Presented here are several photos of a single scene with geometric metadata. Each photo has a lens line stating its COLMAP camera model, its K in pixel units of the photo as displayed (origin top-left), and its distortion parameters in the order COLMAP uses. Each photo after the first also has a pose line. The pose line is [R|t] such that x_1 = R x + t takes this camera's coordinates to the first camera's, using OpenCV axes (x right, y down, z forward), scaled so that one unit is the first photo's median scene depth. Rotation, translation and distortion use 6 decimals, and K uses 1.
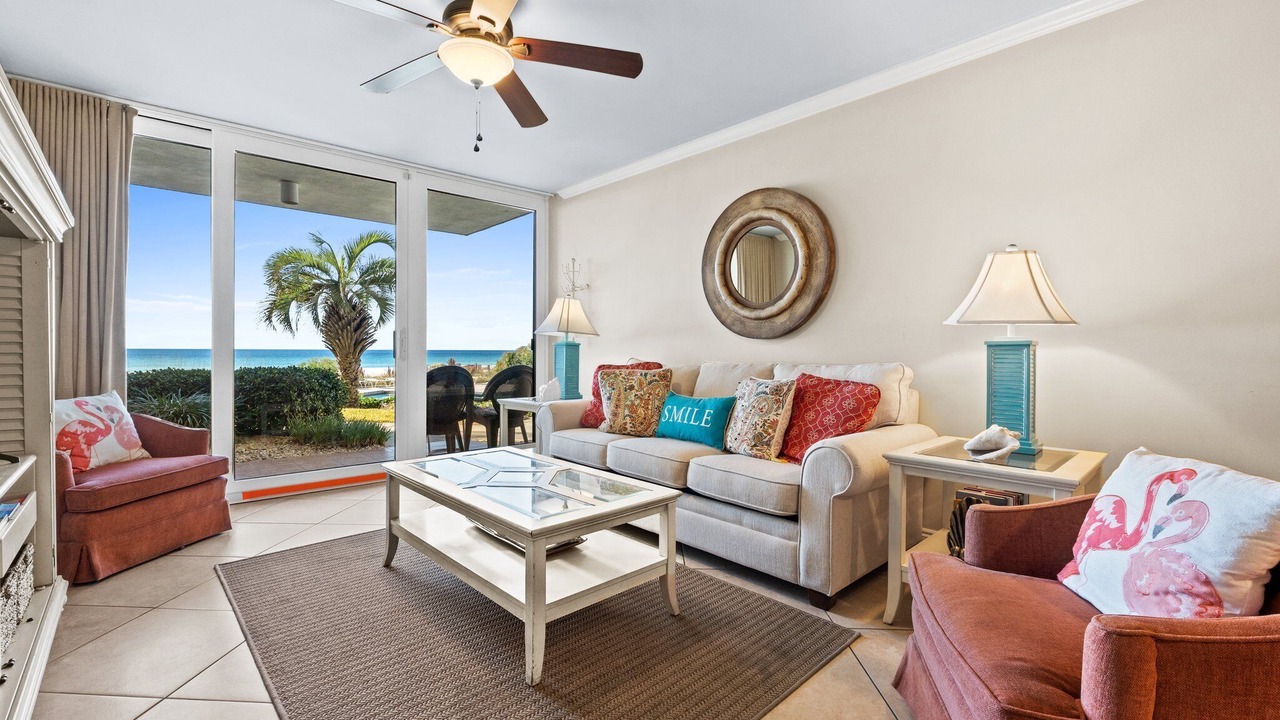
lens RADIAL K [[542.9, 0, 623.8], [0, 542.9, 352.6], [0, 0, 1]] dist [-0.007299, -0.000208]
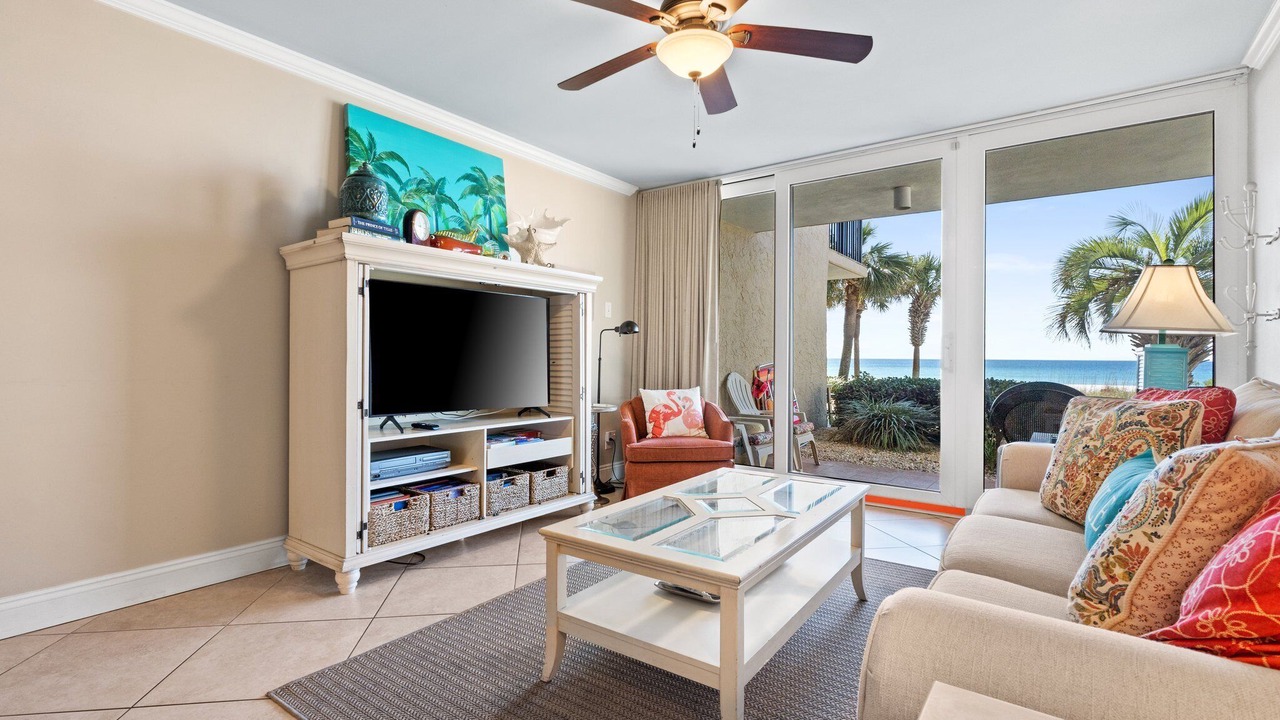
lens RADIAL K [[590.5, 0, 637.3], [0, 590.5, 357.5], [0, 0, 1]] dist [-0.001321, -0.000069]
pose [[0.205502, -0.000286, -0.978657, 0.485411], [-0.011181, 0.999934, -0.002640, -0.000292], [0.978593, 0.011484, 0.205485, 0.468754]]
